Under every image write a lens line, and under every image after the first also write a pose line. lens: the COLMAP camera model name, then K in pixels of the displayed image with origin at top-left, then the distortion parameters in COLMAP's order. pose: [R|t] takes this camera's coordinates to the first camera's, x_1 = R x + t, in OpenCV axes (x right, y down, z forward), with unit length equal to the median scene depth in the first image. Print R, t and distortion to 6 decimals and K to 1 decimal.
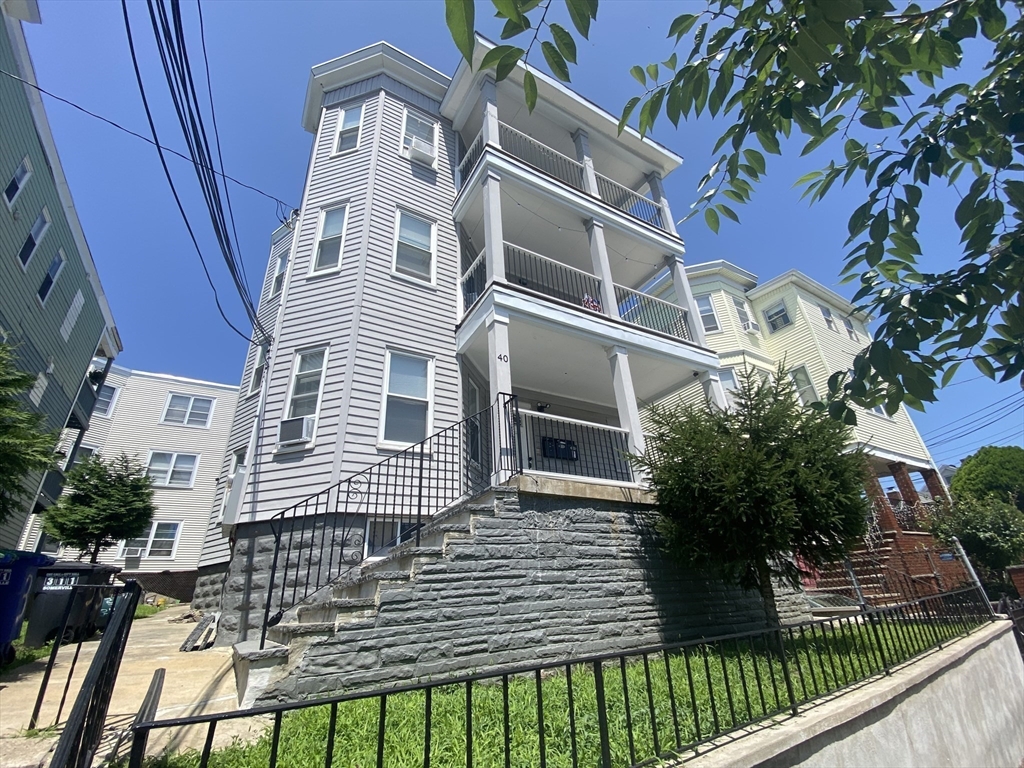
lens RADIAL K [[452.7, 0, 513.2], [0, 452.7, 389.4], [0, 0, 1]] dist [0.000587, -0.000039]
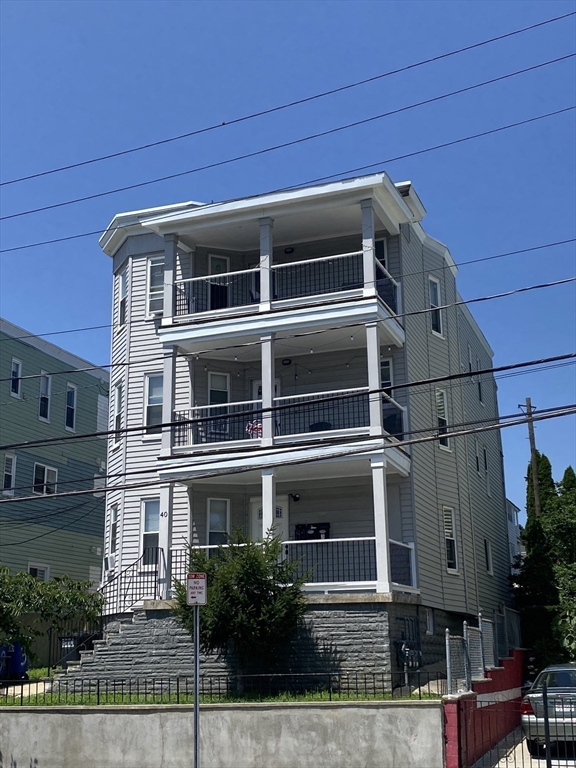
lens RADIAL K [[994.4, 0, 288.0], [0, 994.4, 384.0], [0, 0, 1]] dist [0.001644, -0.008775]
pose [[0.631016, -0.152363, -0.760660, 3.800235], [0.329257, 0.940428, 0.084768, -0.839082], [0.702431, -0.303942, 0.643592, -0.994064]]
